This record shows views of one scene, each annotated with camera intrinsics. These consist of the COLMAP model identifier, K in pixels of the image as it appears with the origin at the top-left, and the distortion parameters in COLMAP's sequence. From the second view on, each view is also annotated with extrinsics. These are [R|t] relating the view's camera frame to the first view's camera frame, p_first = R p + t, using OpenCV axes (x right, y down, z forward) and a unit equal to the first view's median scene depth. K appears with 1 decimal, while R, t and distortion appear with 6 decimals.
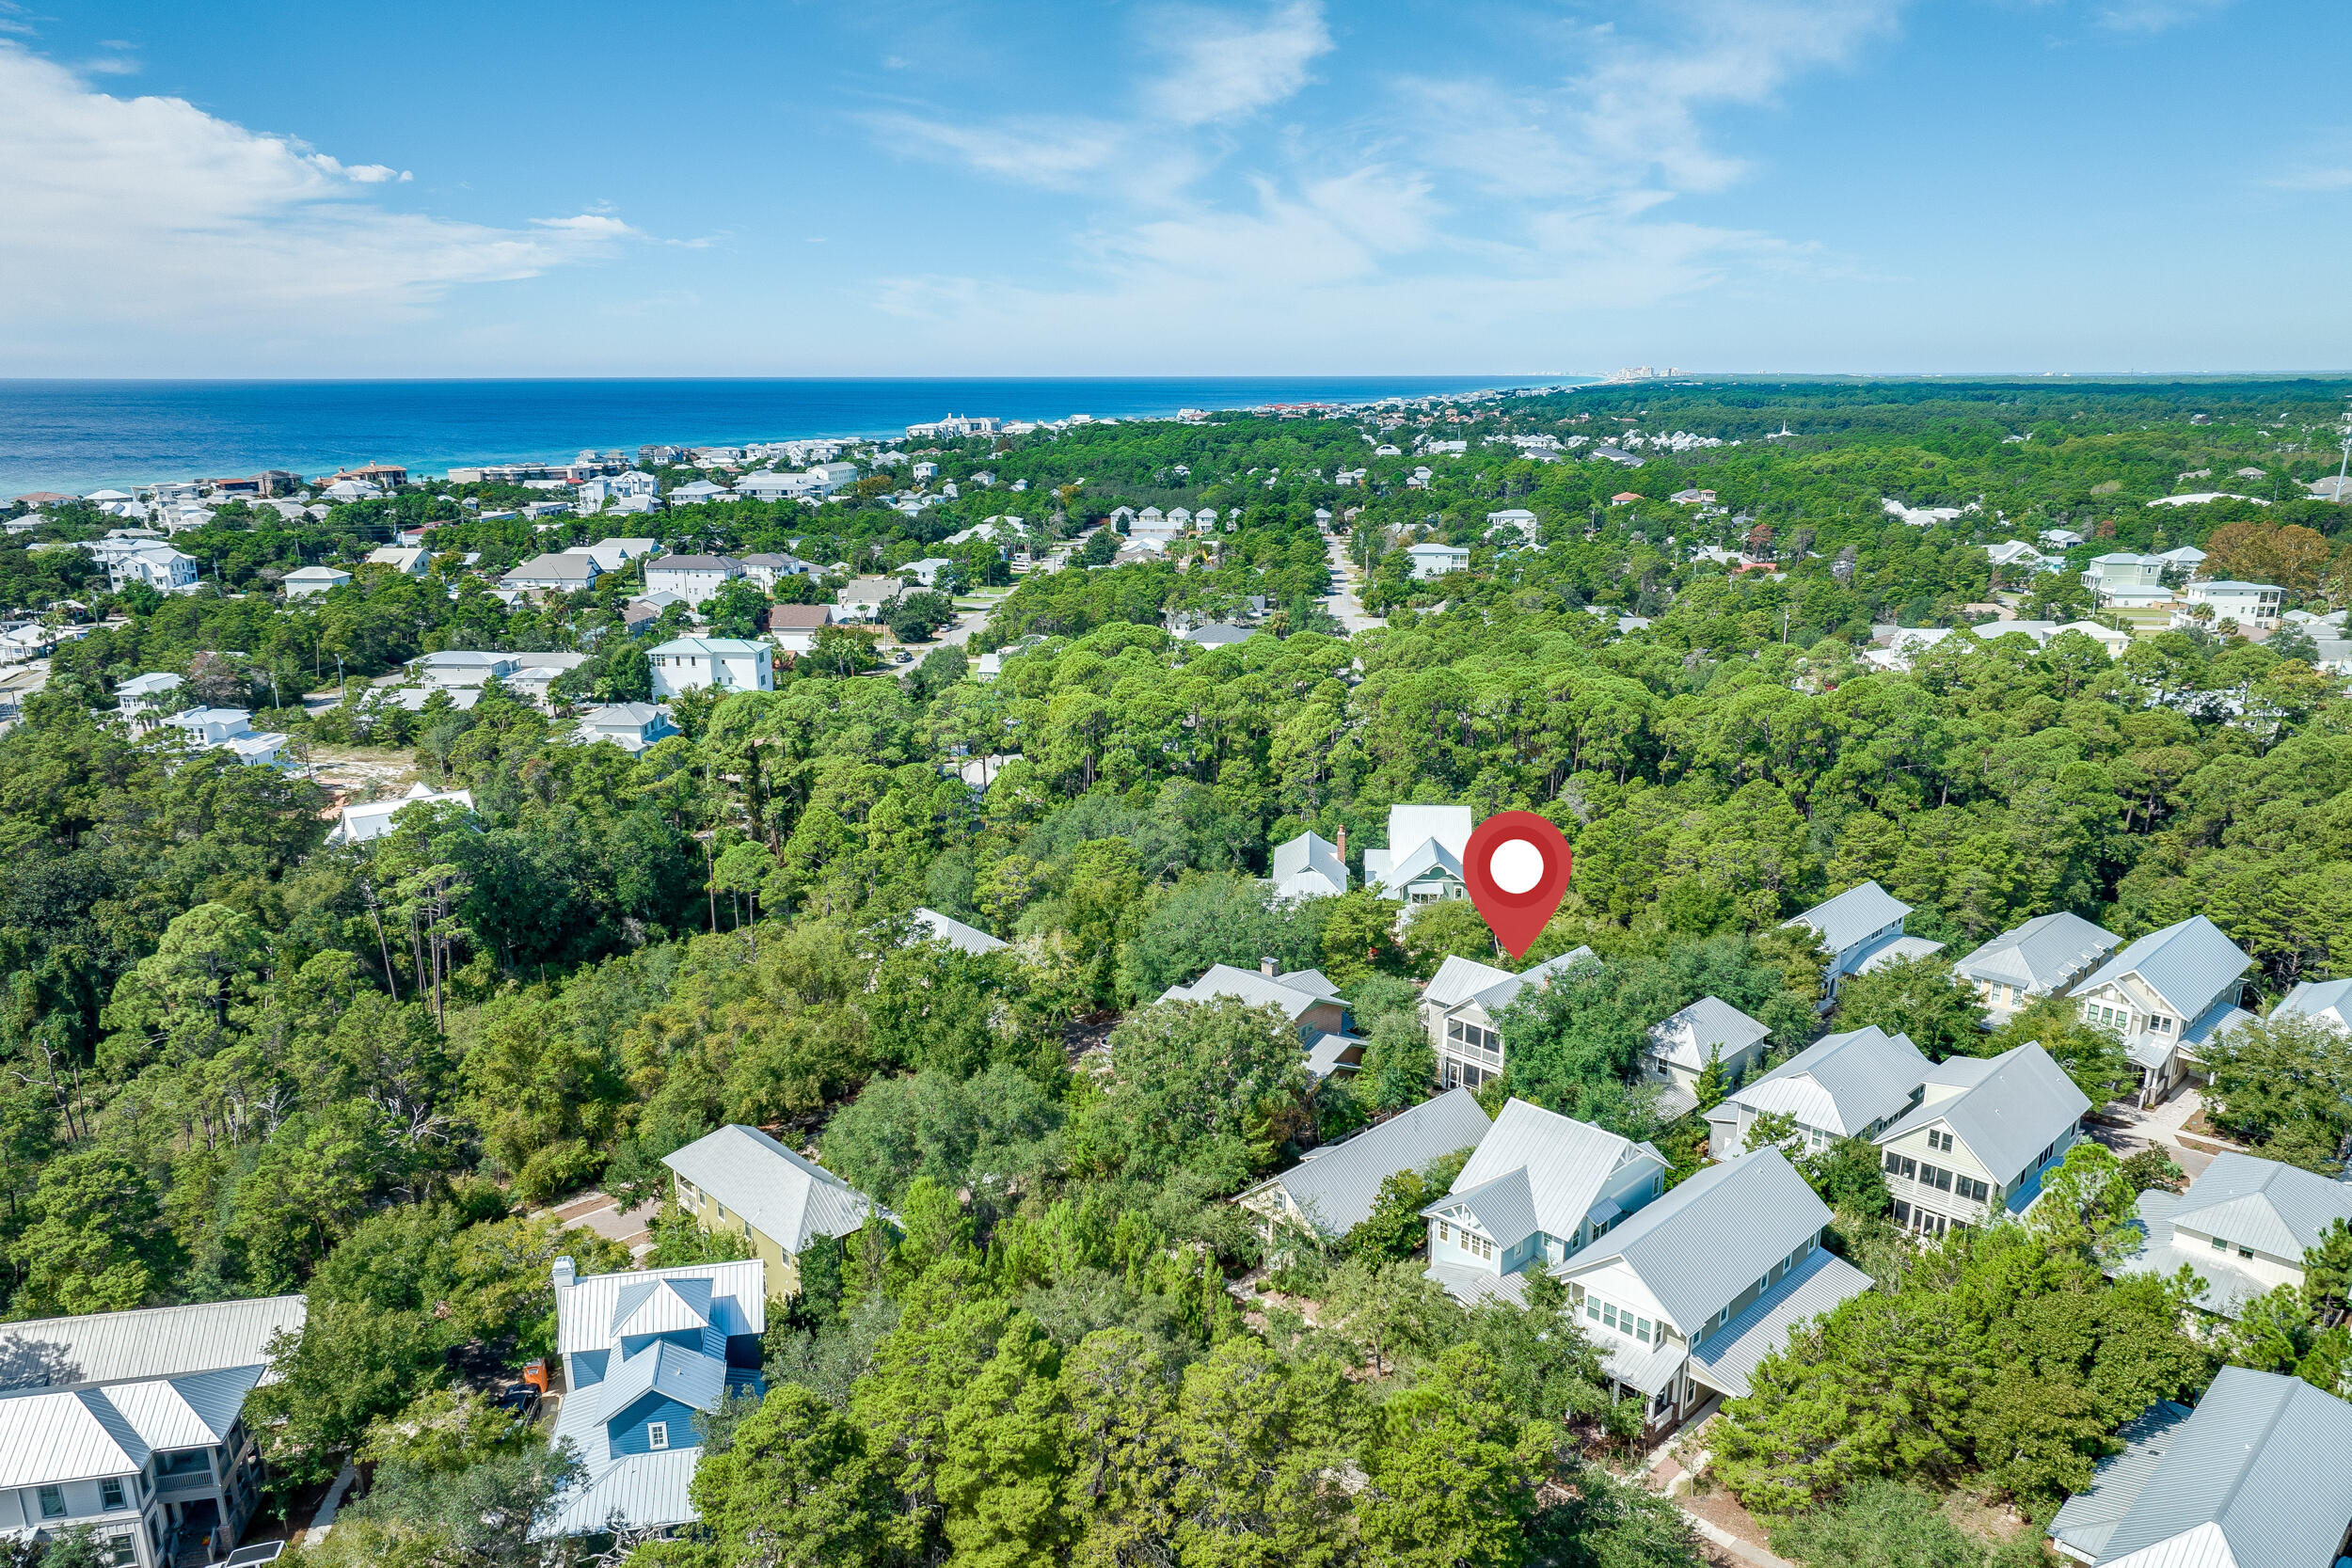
lens RADIAL K [[1610.7, 0, 1180.1], [0, 1610.7, 827.7], [0, 0, 1]] dist [-0.013370, 0.004933]
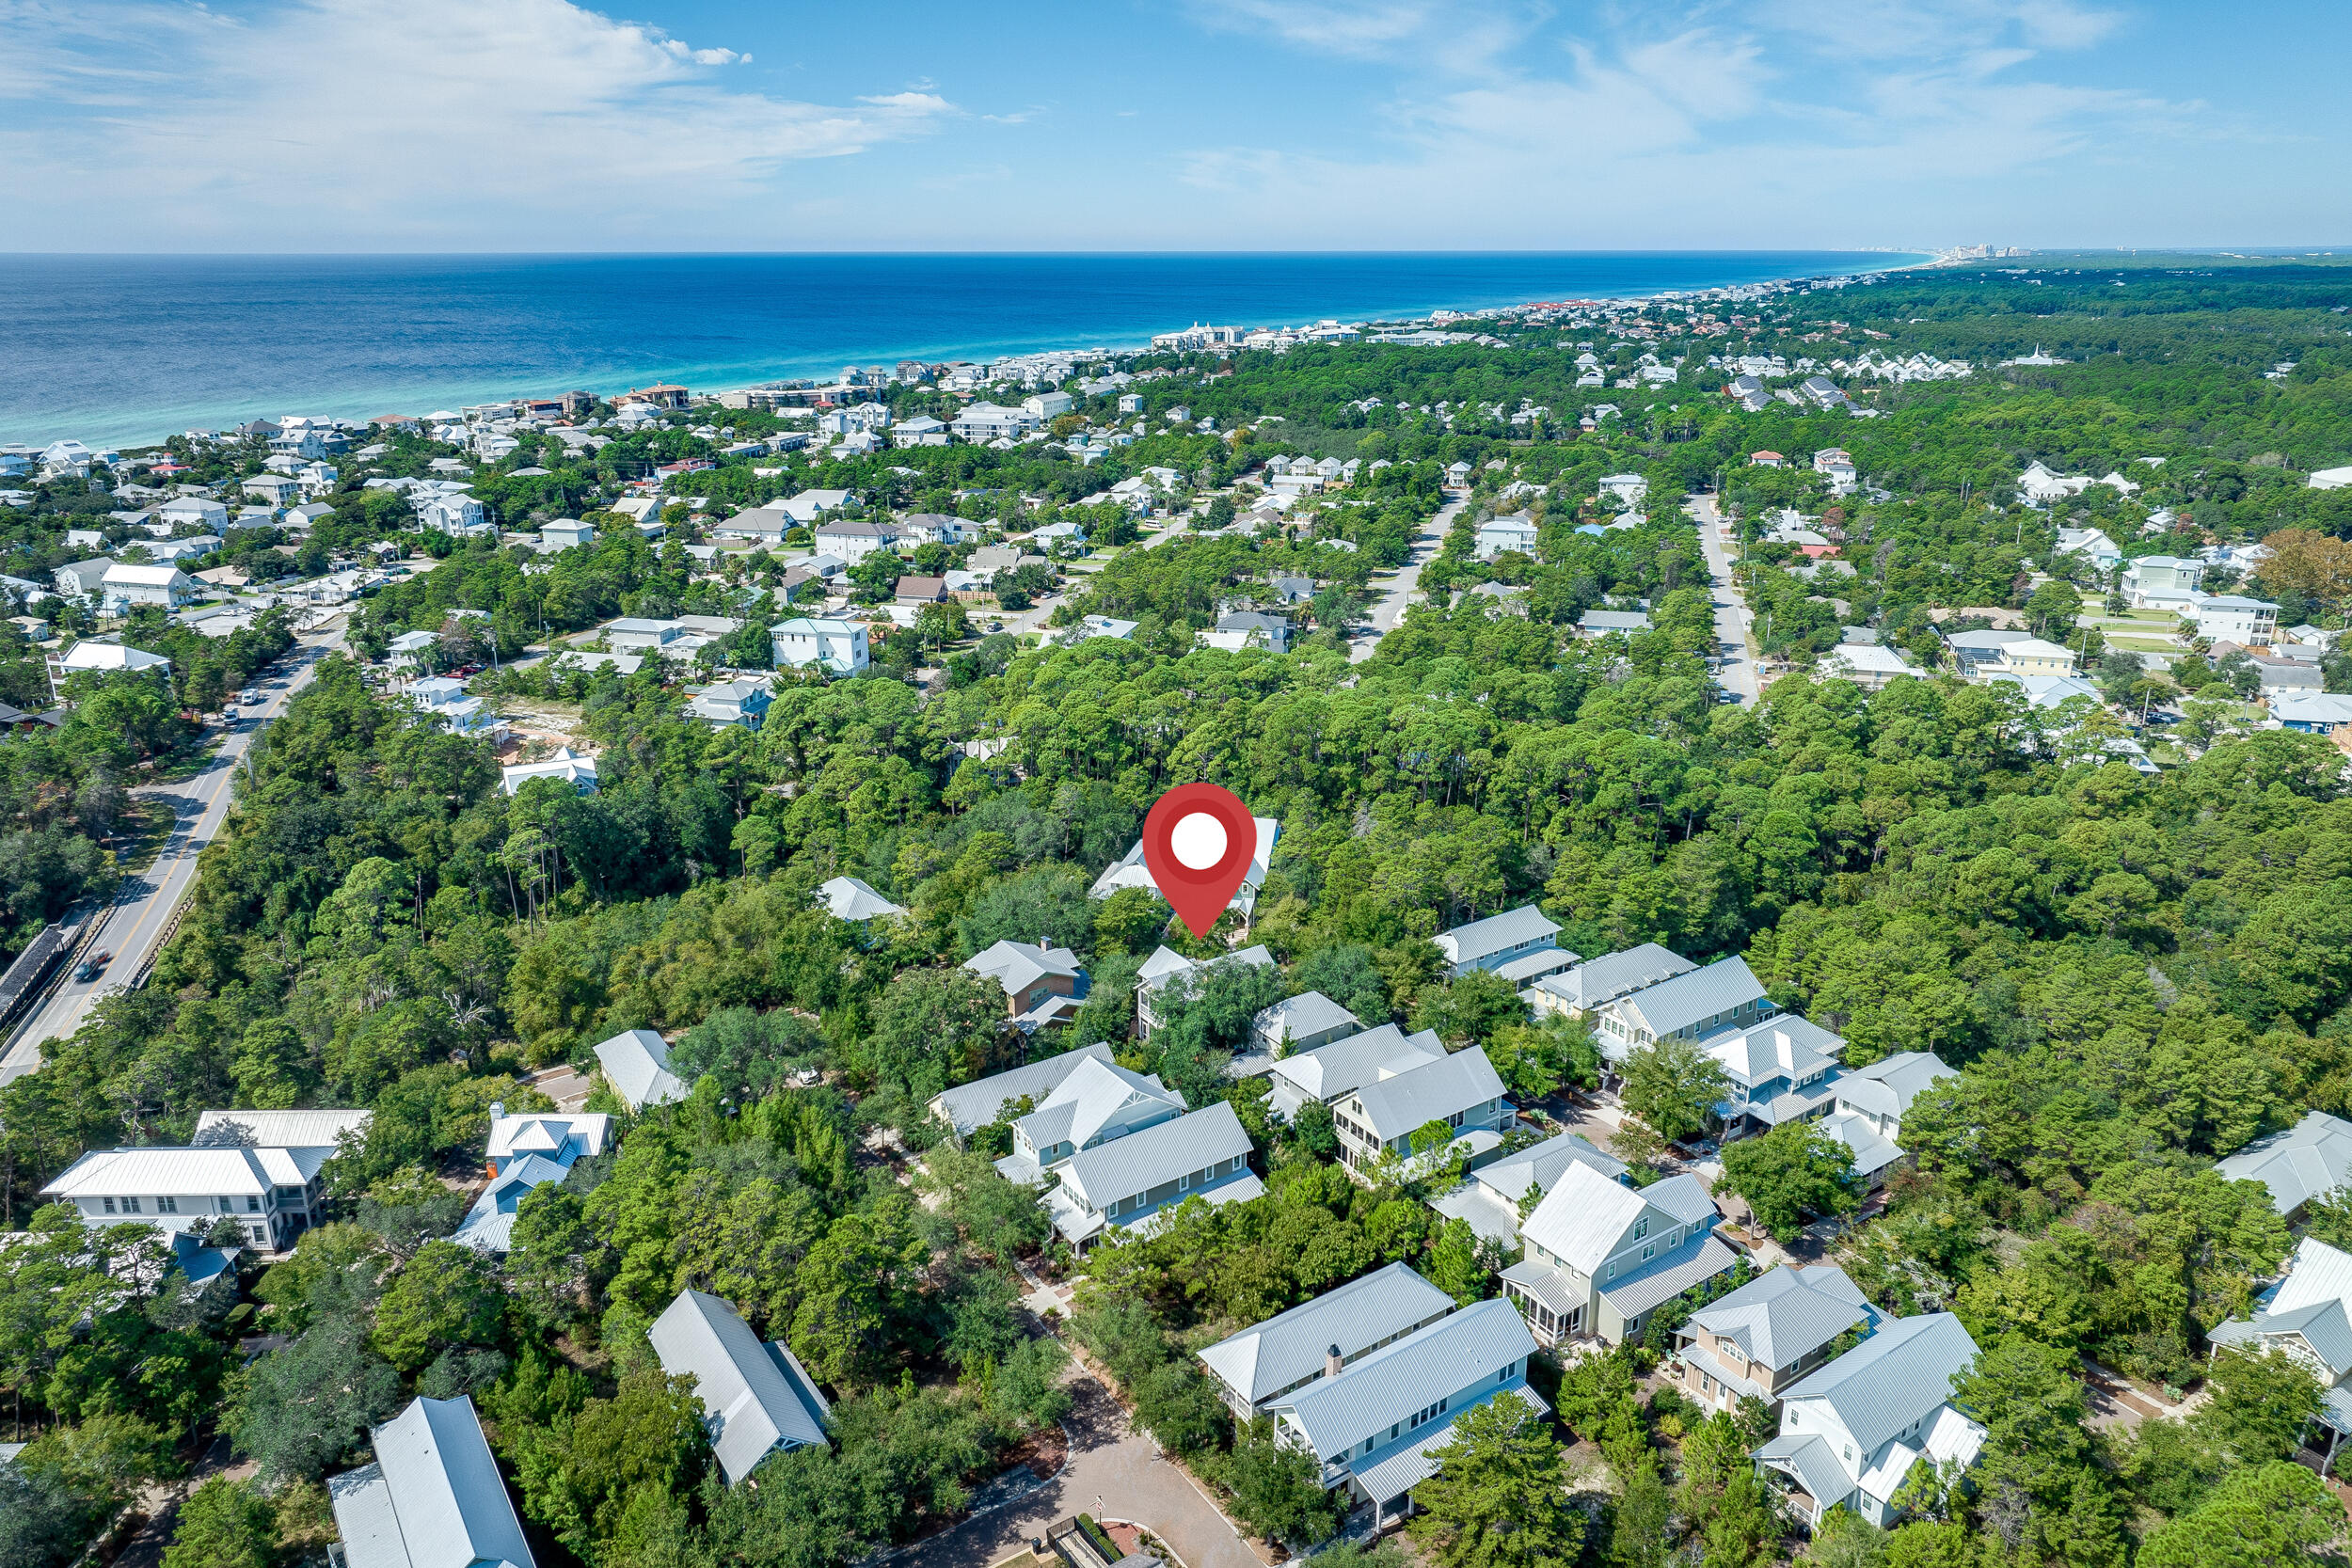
lens RADIAL K [[1610.7, 0, 1172.4], [0, 1610.7, 743.3], [0, 0, 1]] dist [-0.013370, 0.004933]
pose [[0.983463, 0.051504, -0.173631, 0.339206], [-0.047381, 0.998490, 0.027812, -0.113839], [0.174801, -0.019125, 0.984418, -0.324877]]
